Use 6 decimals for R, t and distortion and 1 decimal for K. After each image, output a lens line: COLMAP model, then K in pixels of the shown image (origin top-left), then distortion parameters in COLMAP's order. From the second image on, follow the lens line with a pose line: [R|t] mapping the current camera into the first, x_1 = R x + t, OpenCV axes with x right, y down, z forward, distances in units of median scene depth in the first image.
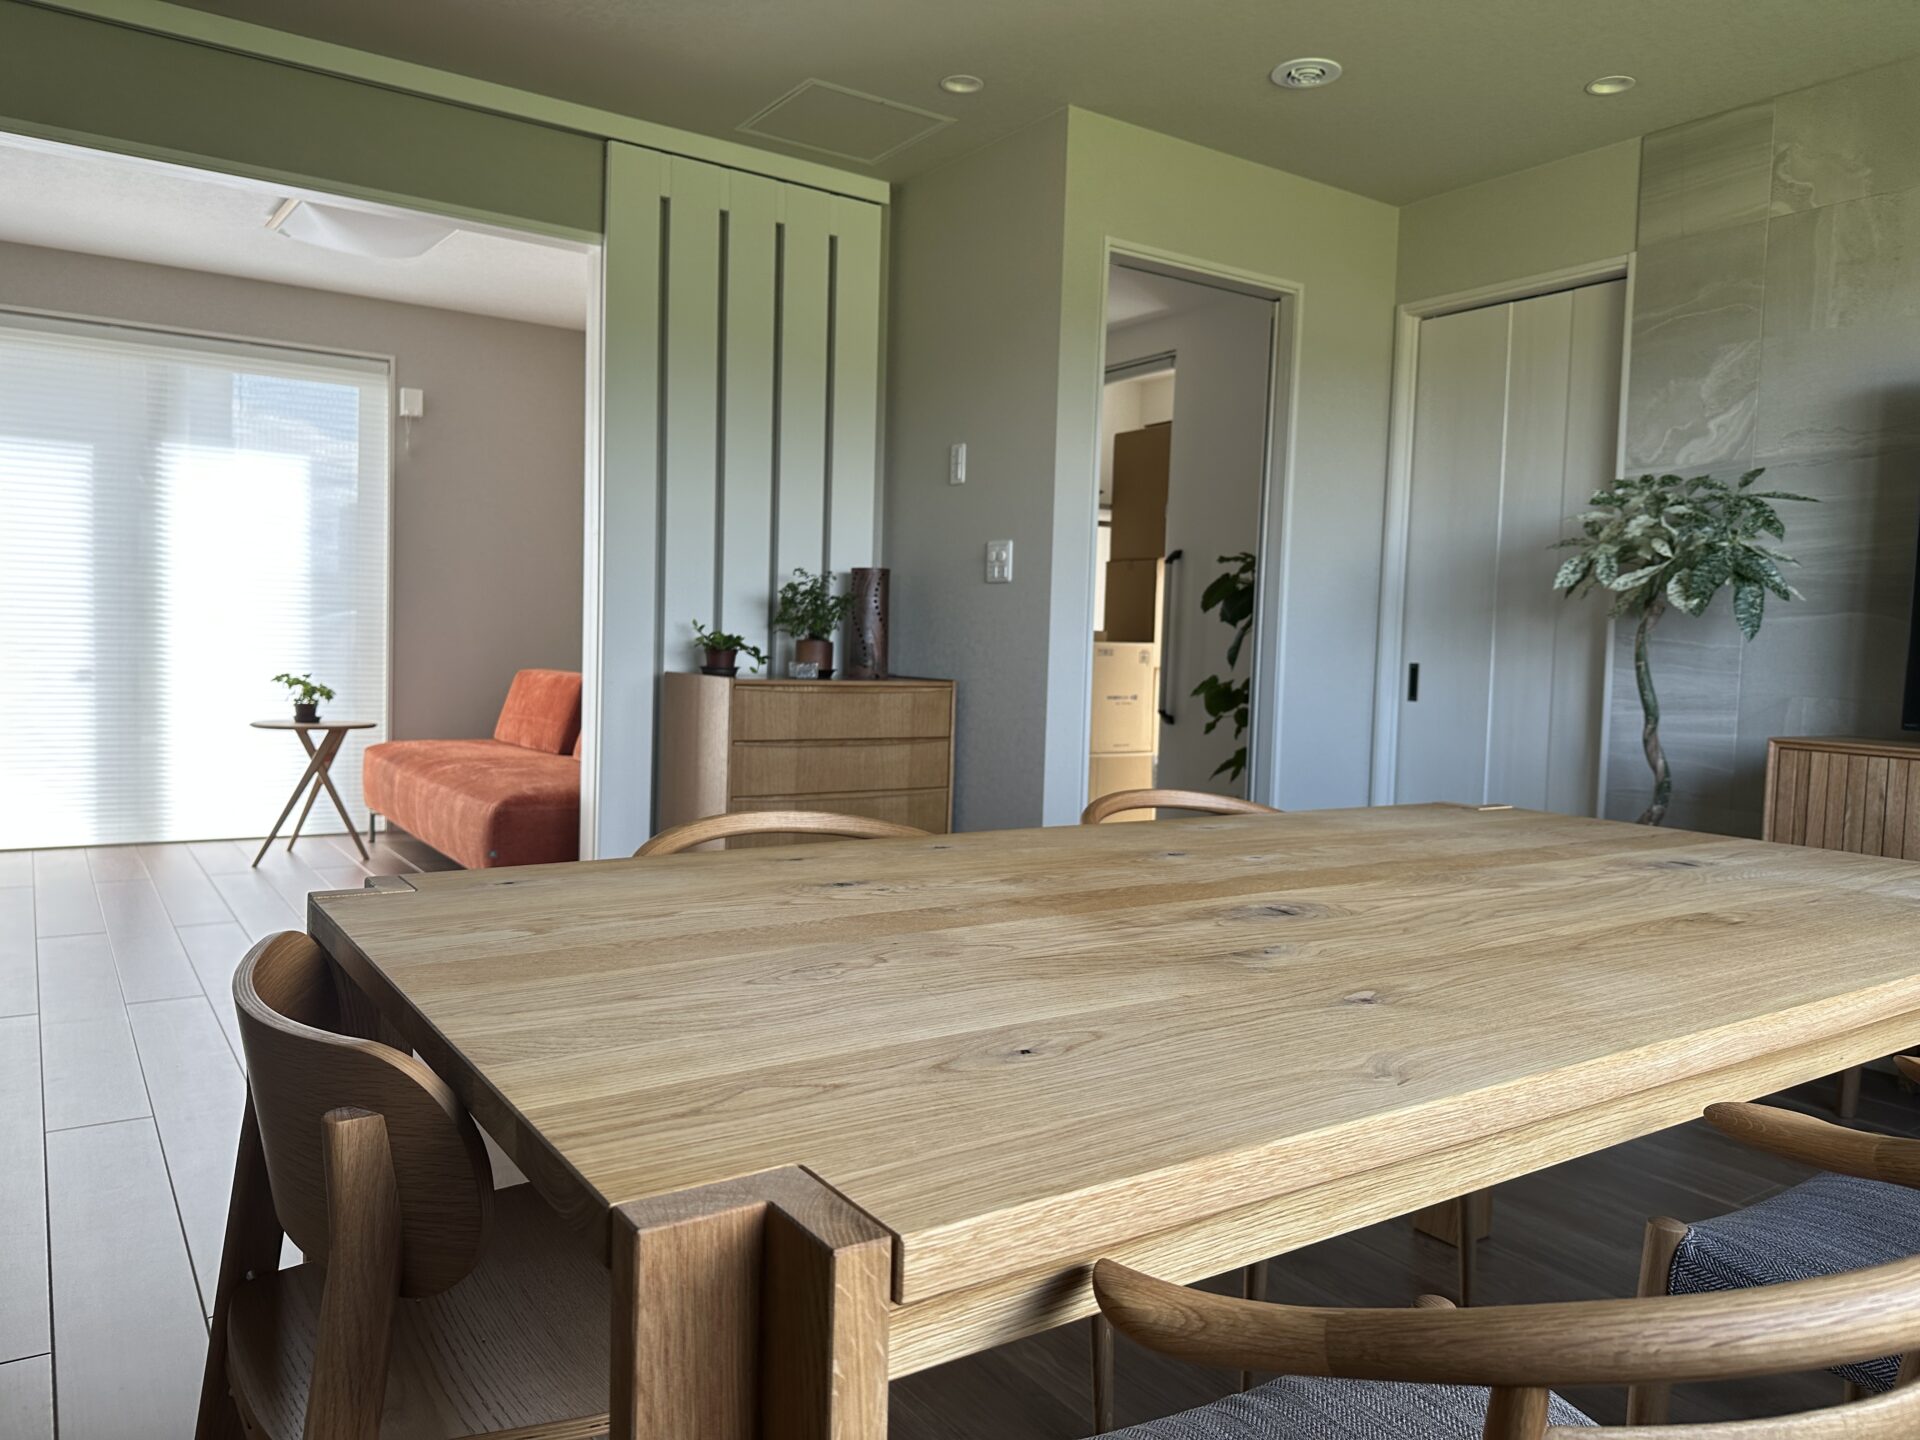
lens RADIAL K [[1354.0, 0, 971.4], [0, 1354.0, 716.9], [0, 0, 1]] dist [0.042934, -0.066909]
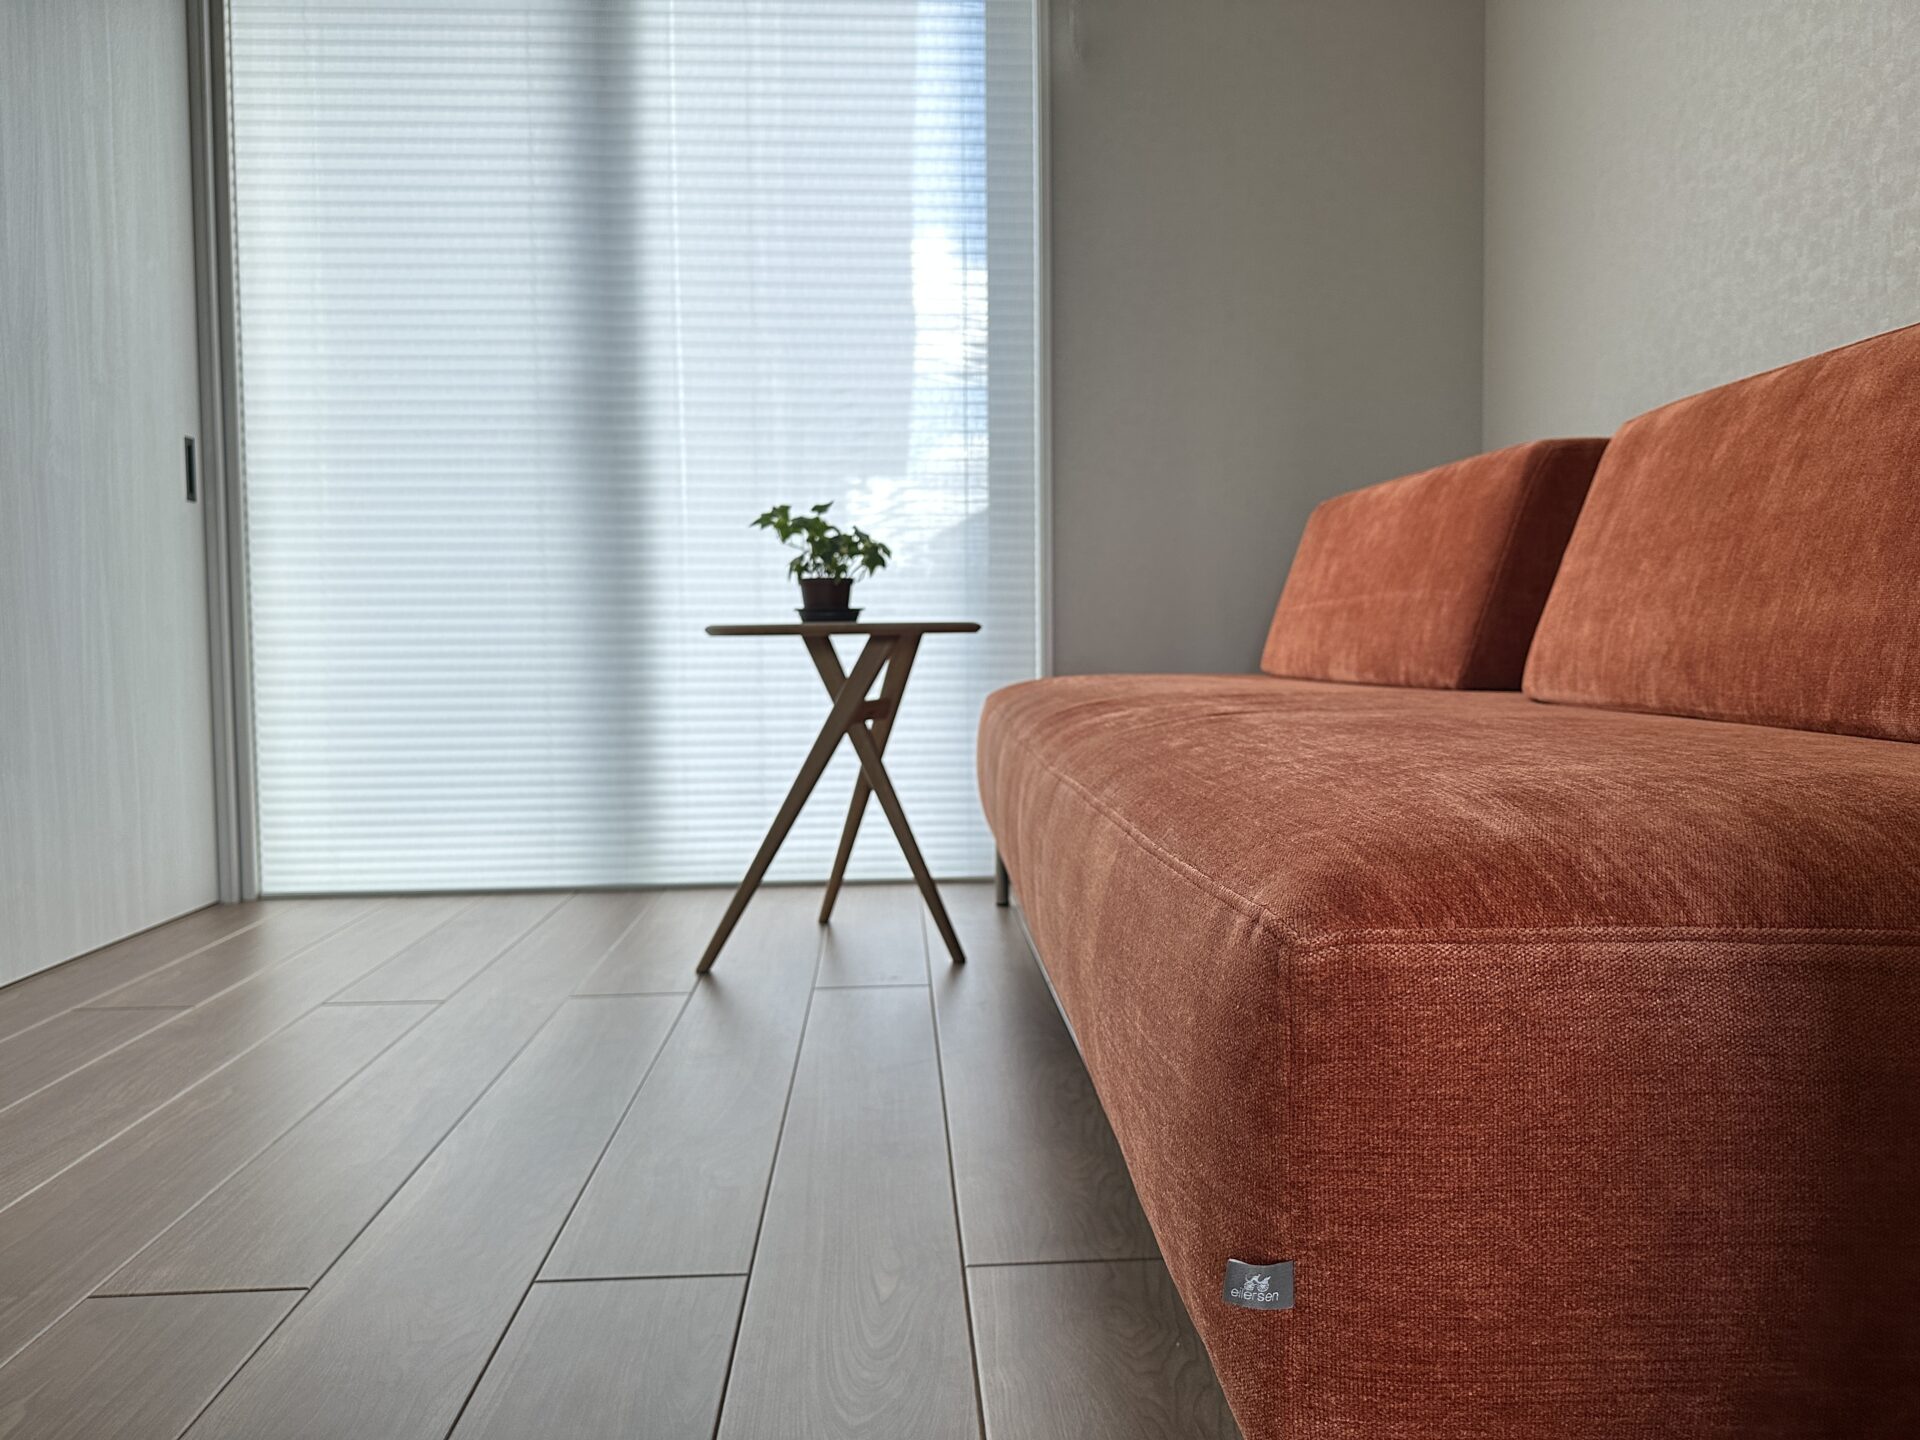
lens RADIAL K [[1354.0, 0, 971.4], [0, 1354.0, 716.9], [0, 0, 1]] dist [0.042934, -0.066909]
pose [[0.853565, -0.008517, -0.520917, -0.233692], [0.004664, 0.999951, -0.008707, 0.035764], [0.520966, 0.005002, 0.853563, 0.666307]]
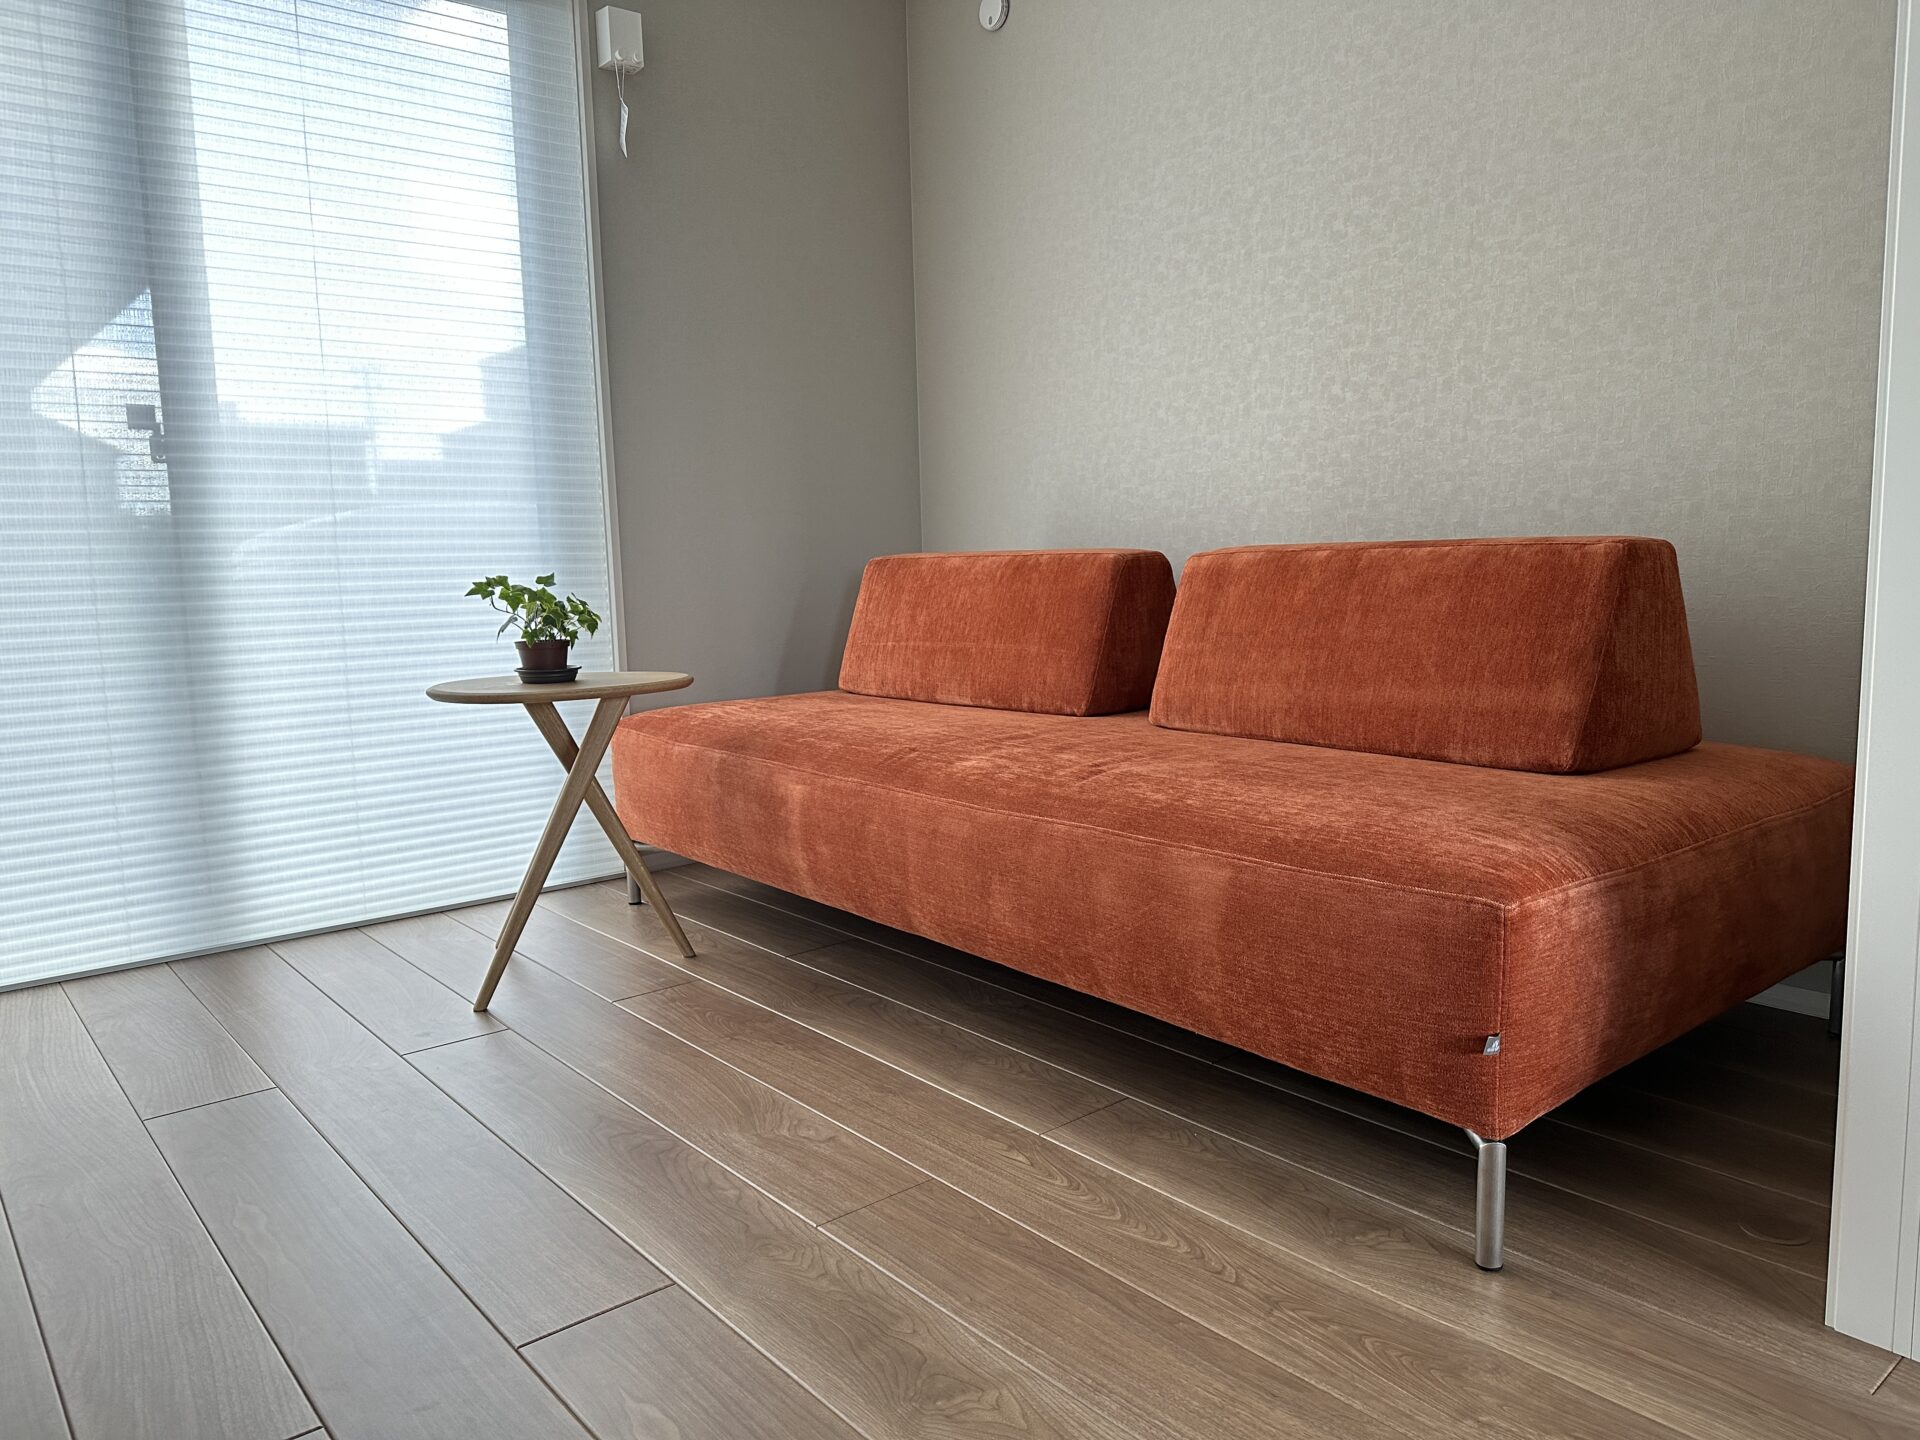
lens RADIAL K [[1338.1, 0, 960.0], [0, 1338.1, 720.0], [0, 0, 1]] dist [0.050391, -0.060765]
pose [[0.994152, -0.065044, 0.086204, -0.385010], [0.059262, 0.995922, 0.068018, -0.005920], [-0.090277, -0.062512, 0.993953, 0.527554]]
